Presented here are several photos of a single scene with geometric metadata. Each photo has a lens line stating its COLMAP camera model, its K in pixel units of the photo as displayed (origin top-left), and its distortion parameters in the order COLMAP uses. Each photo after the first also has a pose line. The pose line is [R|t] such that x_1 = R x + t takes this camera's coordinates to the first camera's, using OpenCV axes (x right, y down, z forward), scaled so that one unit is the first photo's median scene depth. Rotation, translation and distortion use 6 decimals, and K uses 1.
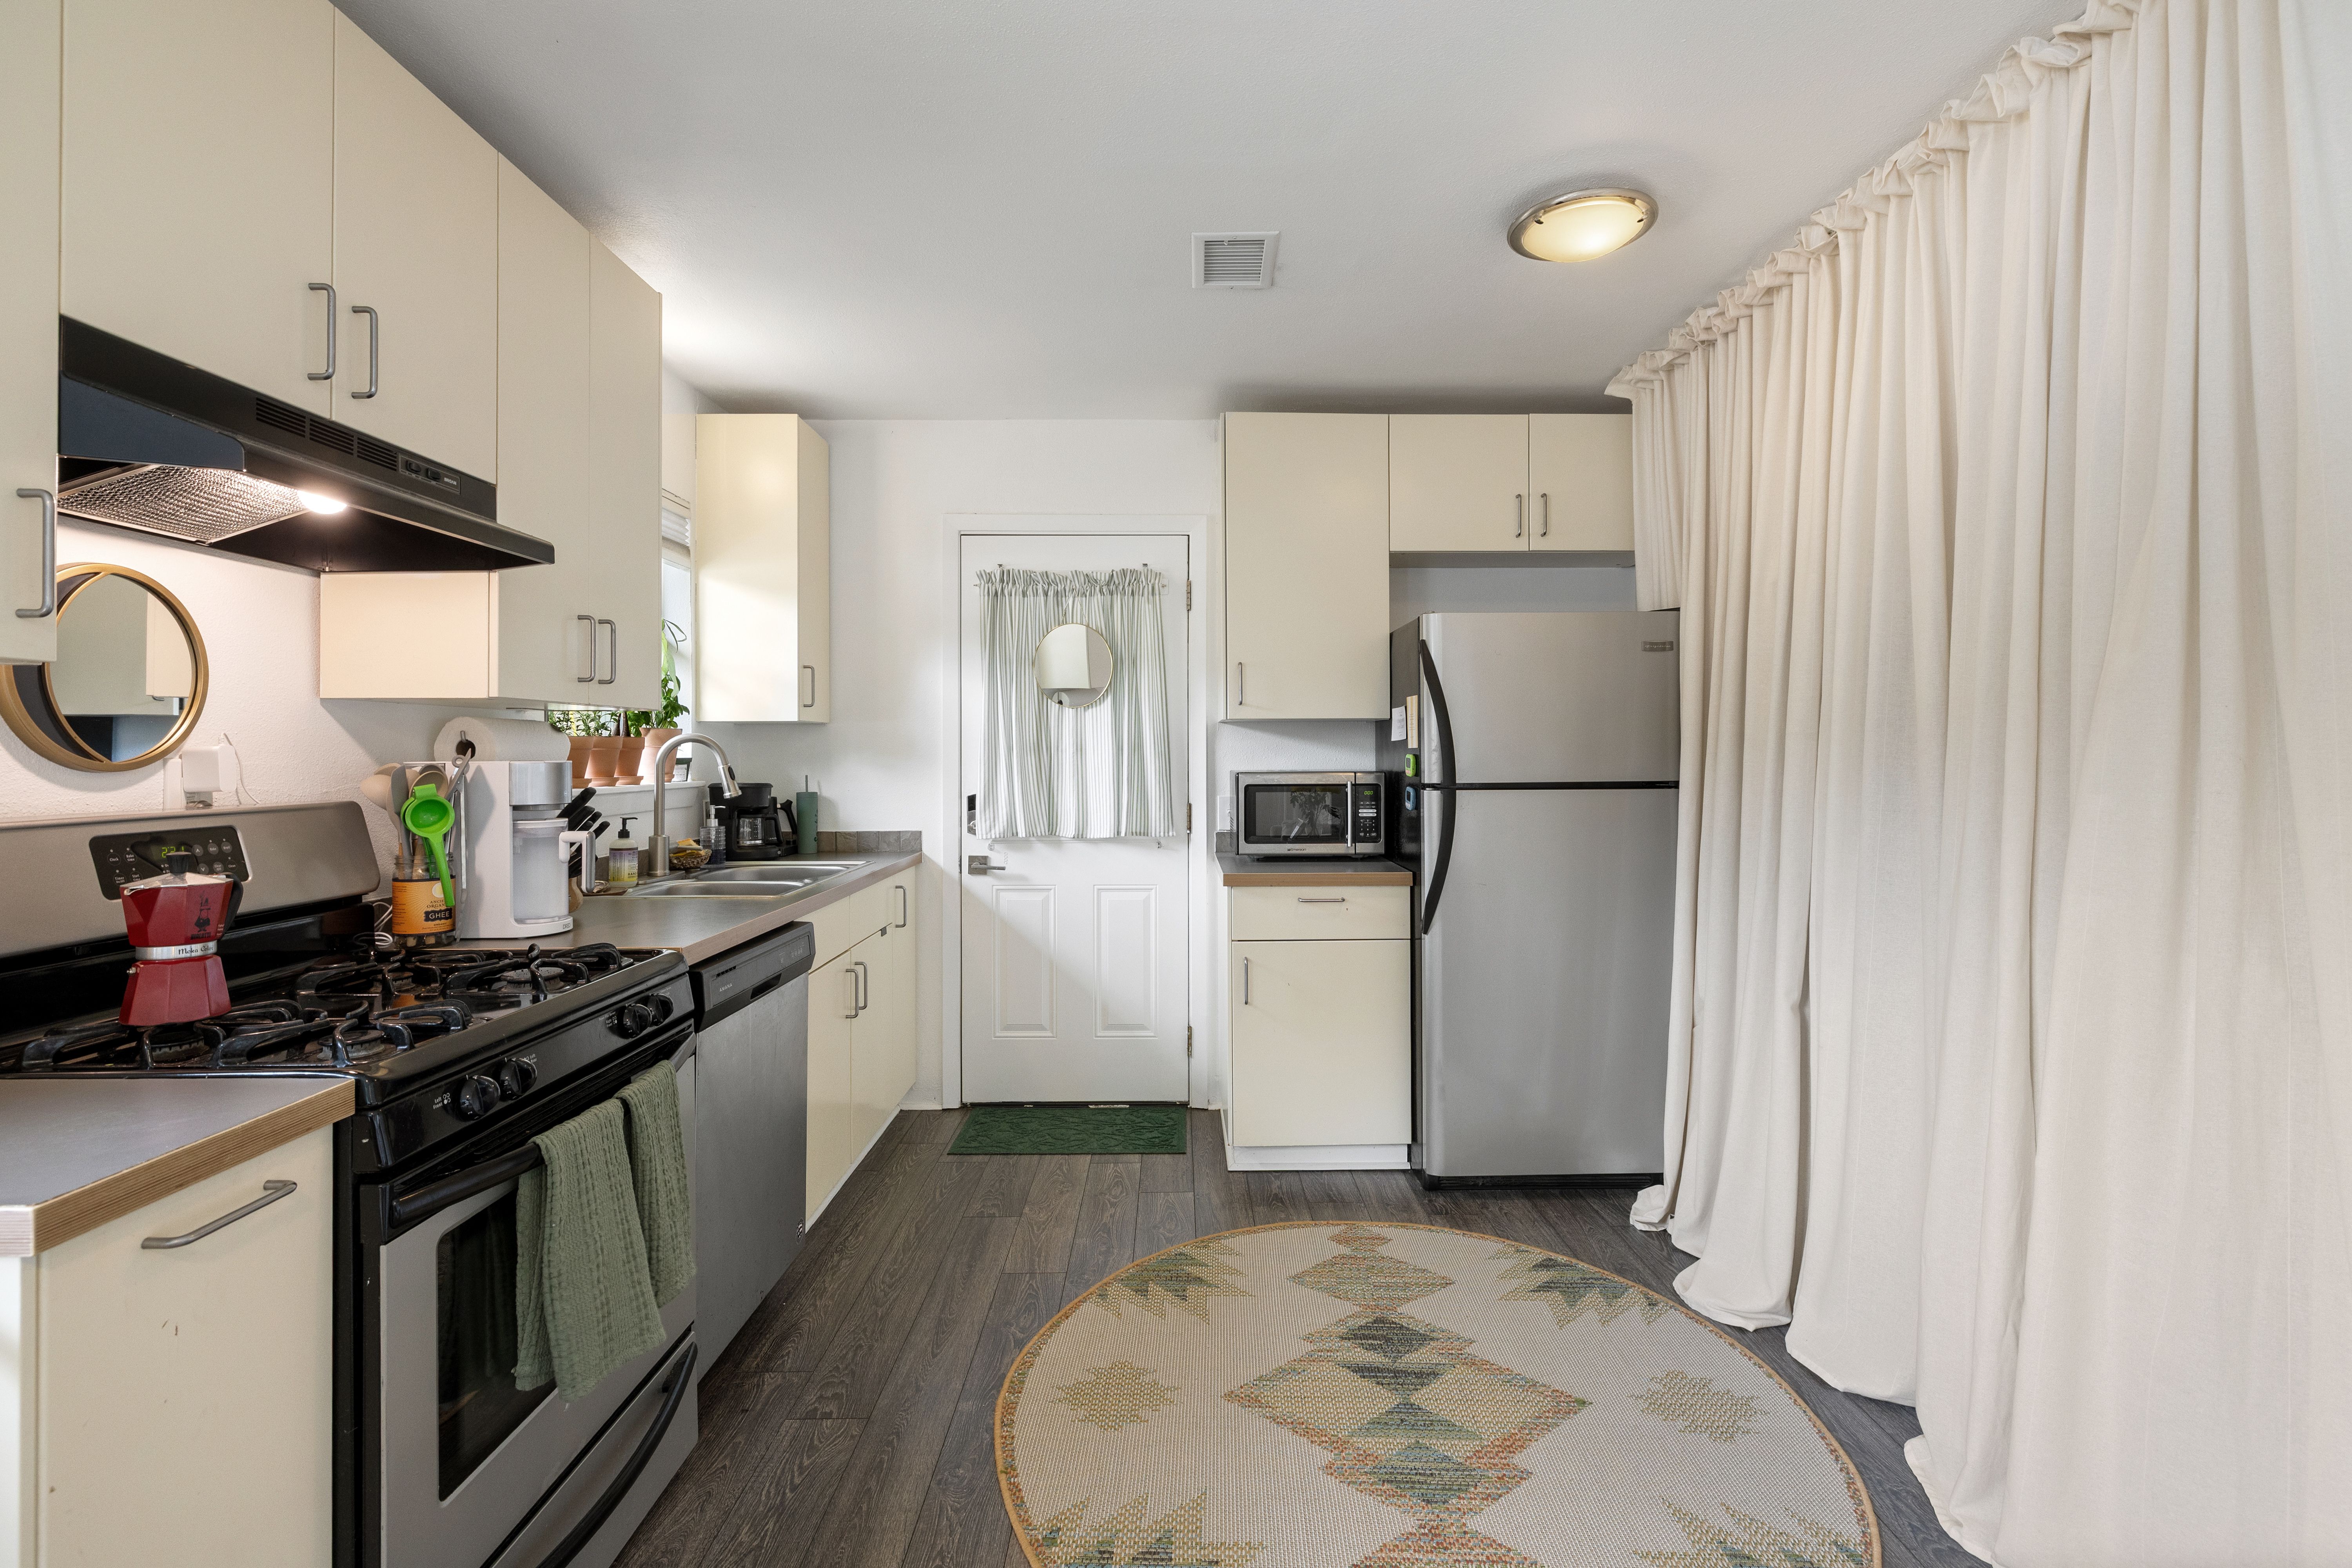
lens RADIAL K [[1078.0, 0, 1185.7], [0, 1078.0, 742.9], [0, 0, 1]] dist [-0.005882, 0.001038]
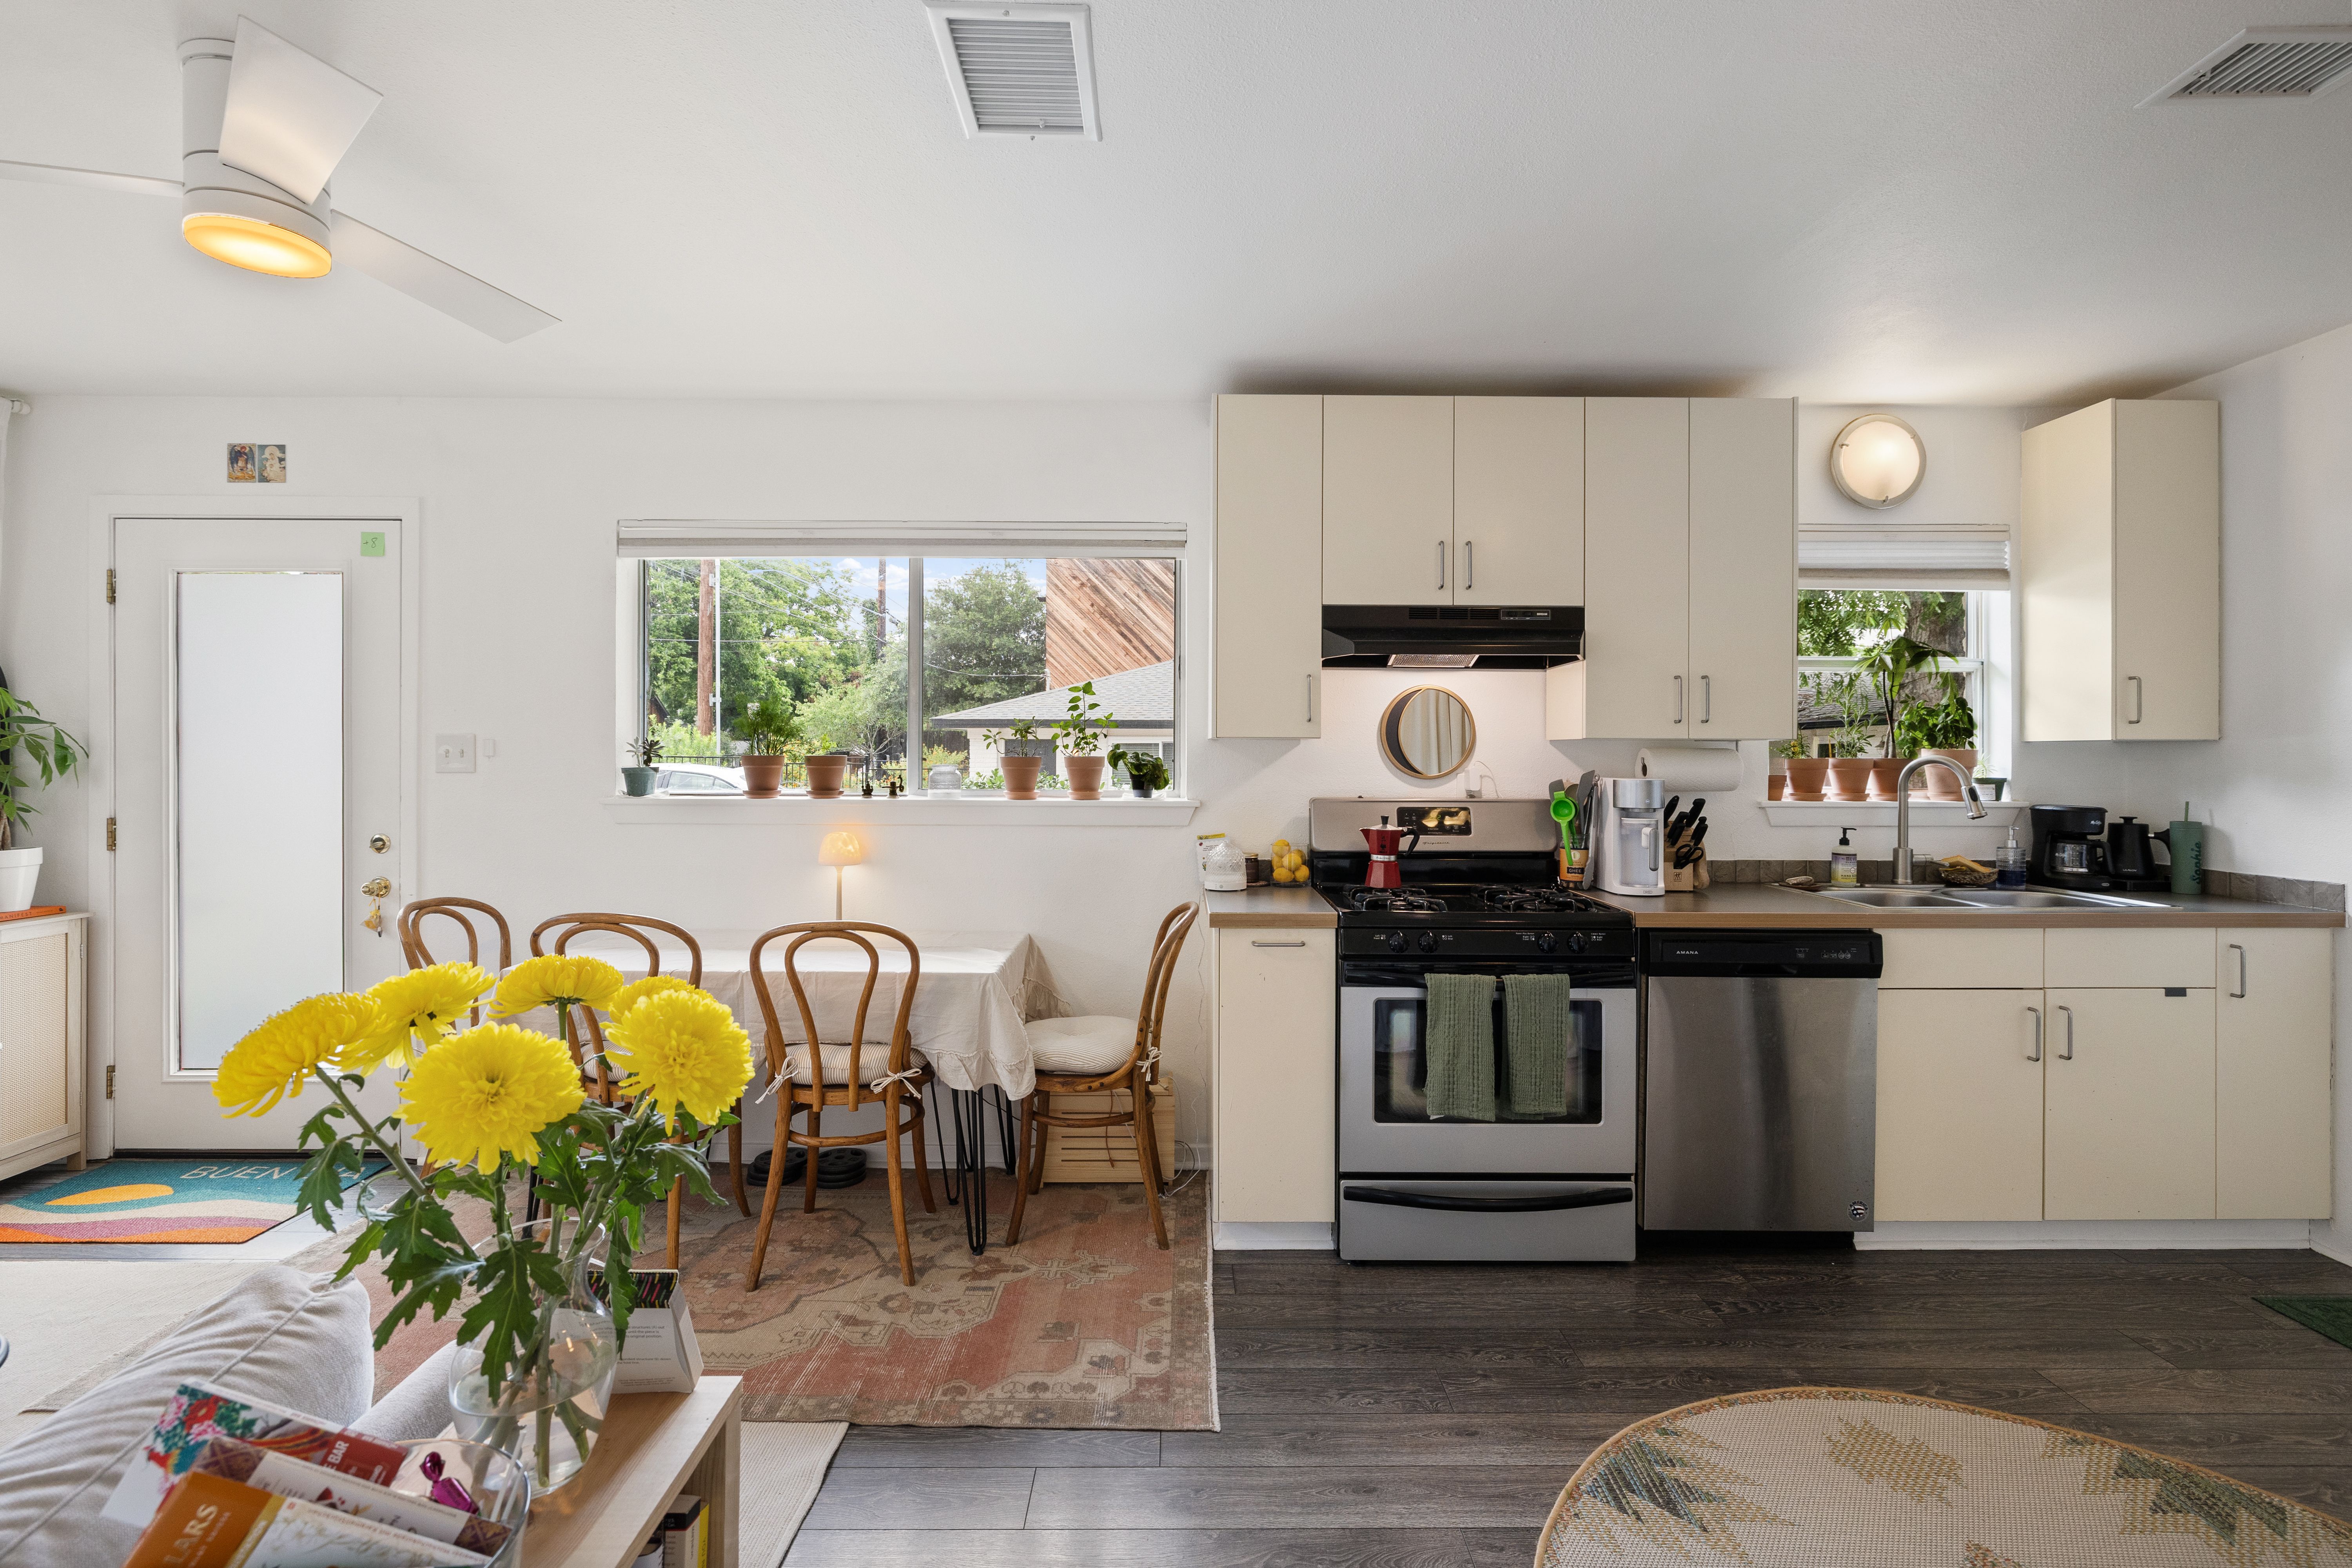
lens RADIAL K [[1078.0, 0, 1173.1], [0, 1078.0, 744.3], [0, 0, 1]] dist [-0.005882, 0.001038]
pose [[-0.009374, -0.000707, -0.999956, 0.592320], [0.005047, 0.999987, -0.000754, -0.022076], [0.999943, -0.005054, -0.009370, 0.245570]]
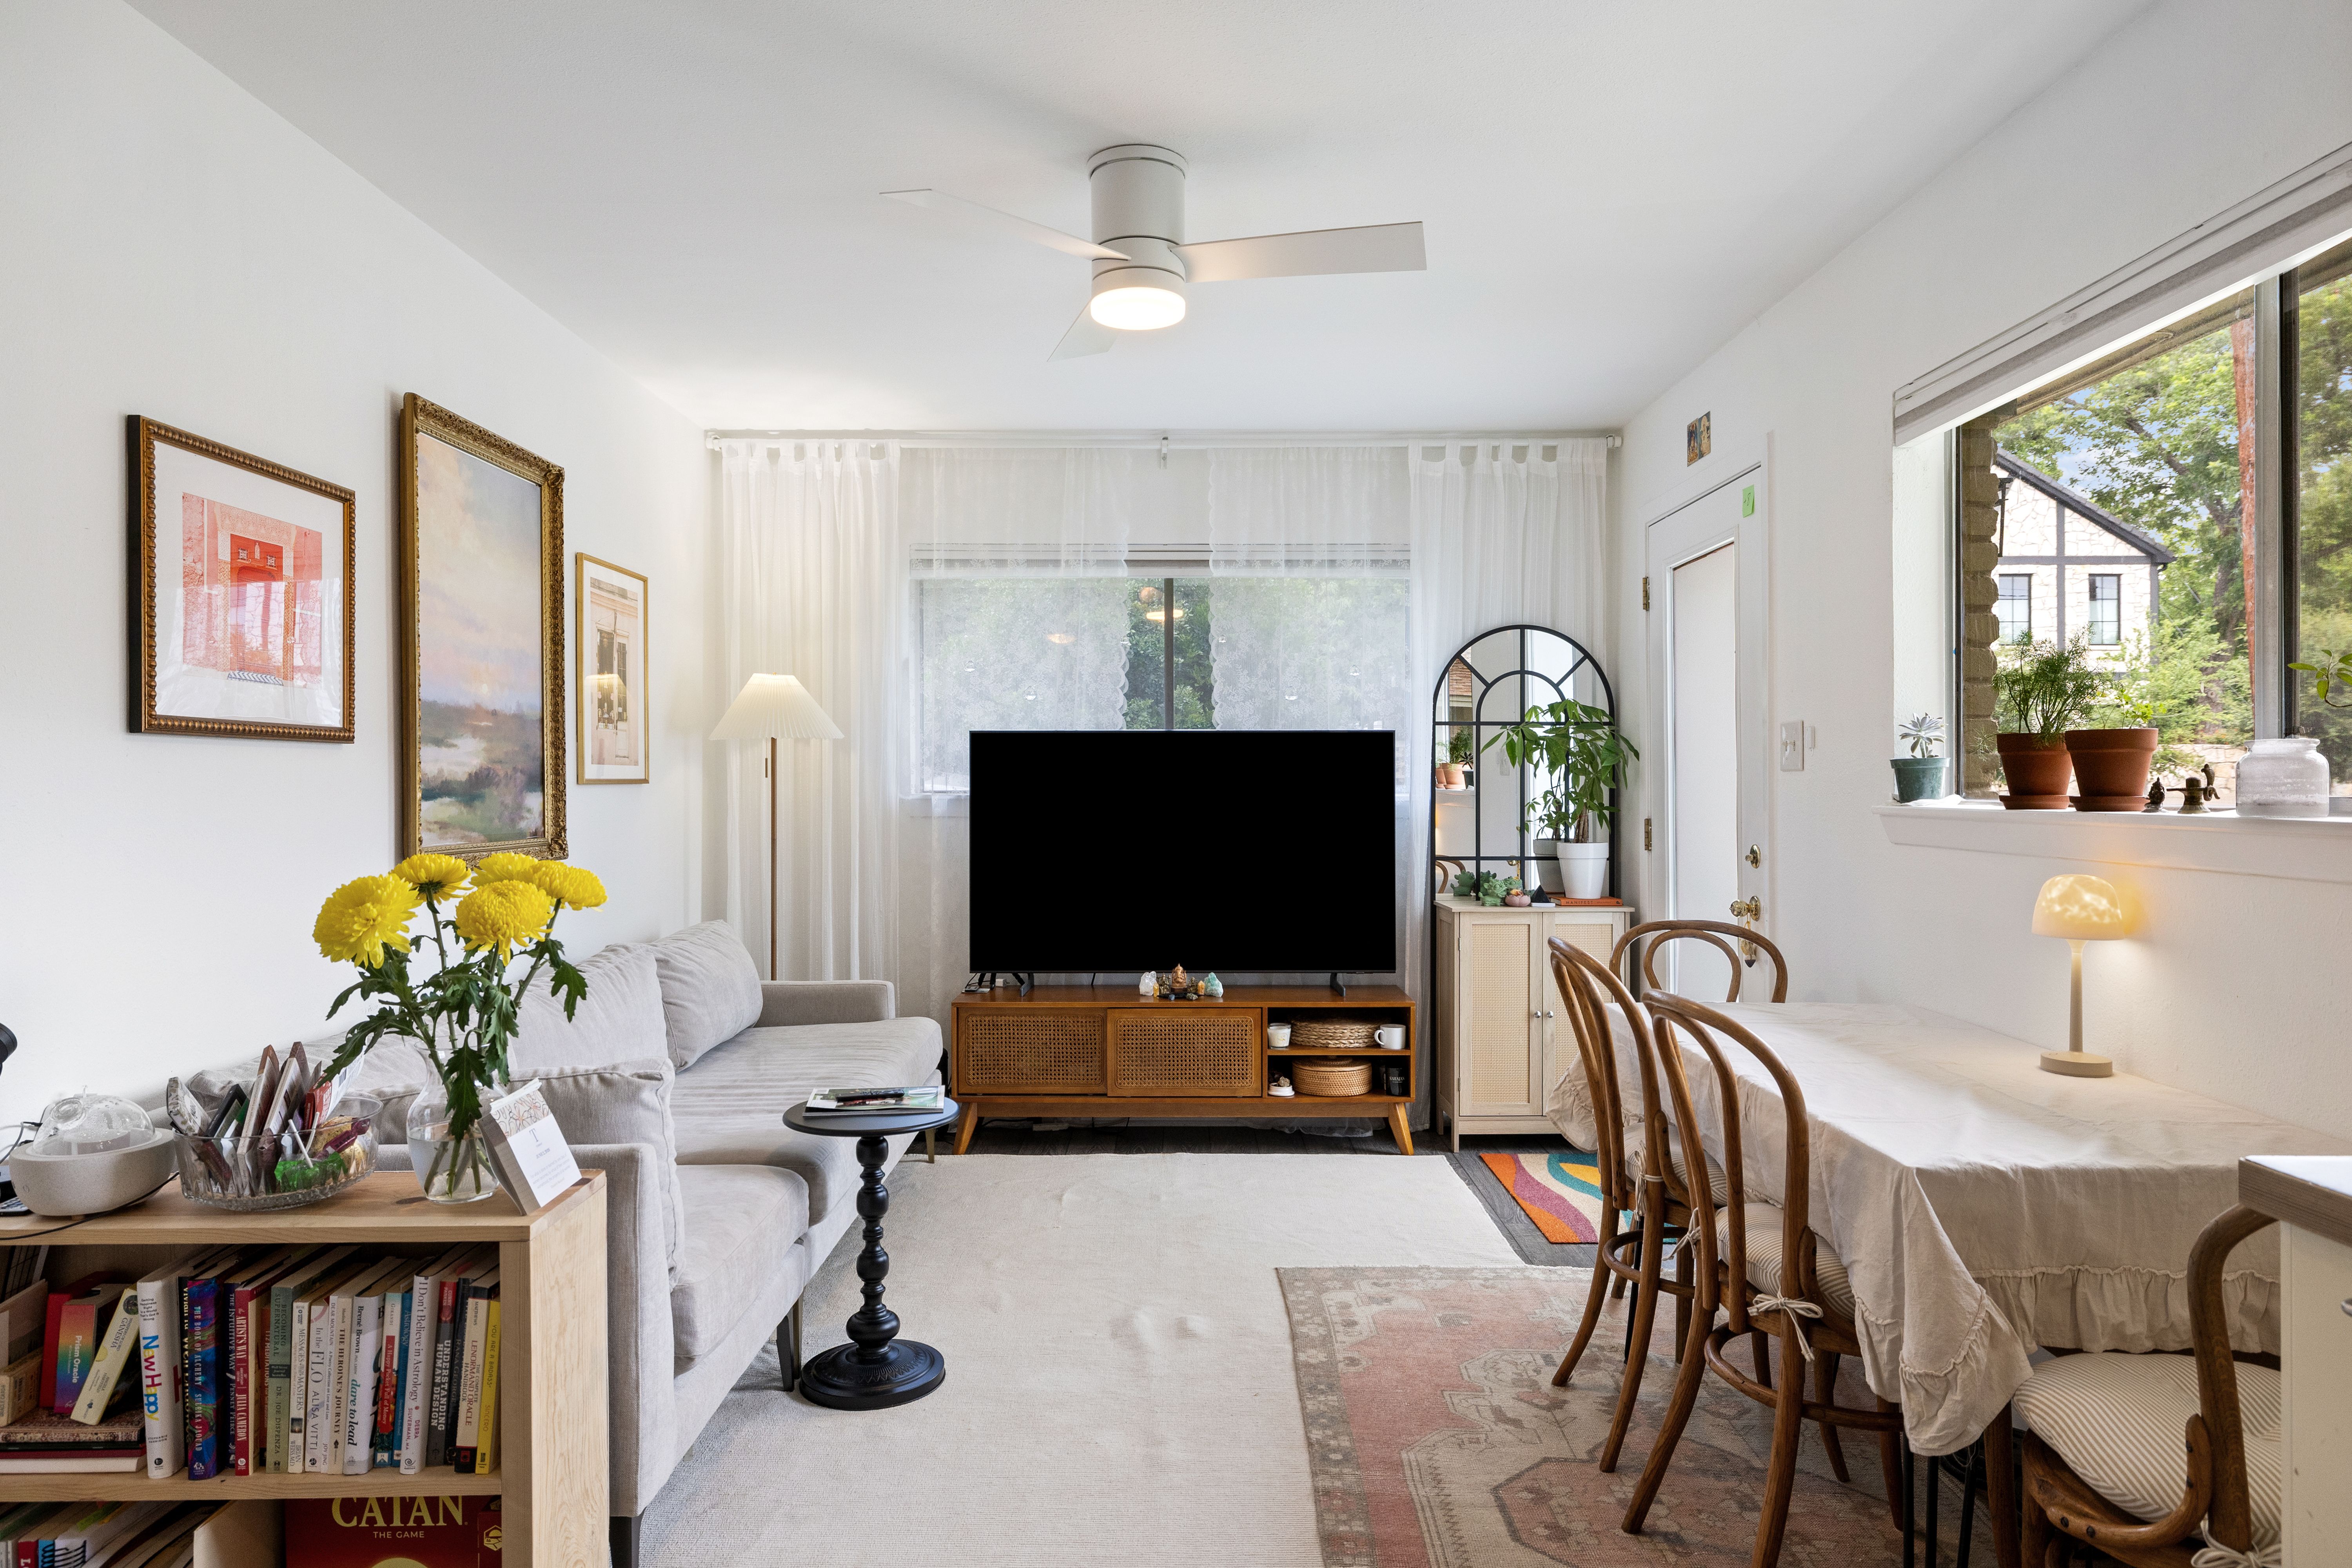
lens RADIAL K [[1393.3, 0, 1167.2], [0, 1393.3, 798.2], [0, 0, 1]] dist [0.000347, 0.000332]
pose [[-0.999915, 0.004993, 0.012076, -0.006185], [0.005033, 0.999982, 0.003326, 0.017967], [-0.012060, 0.003387, -0.999922, 0.624704]]
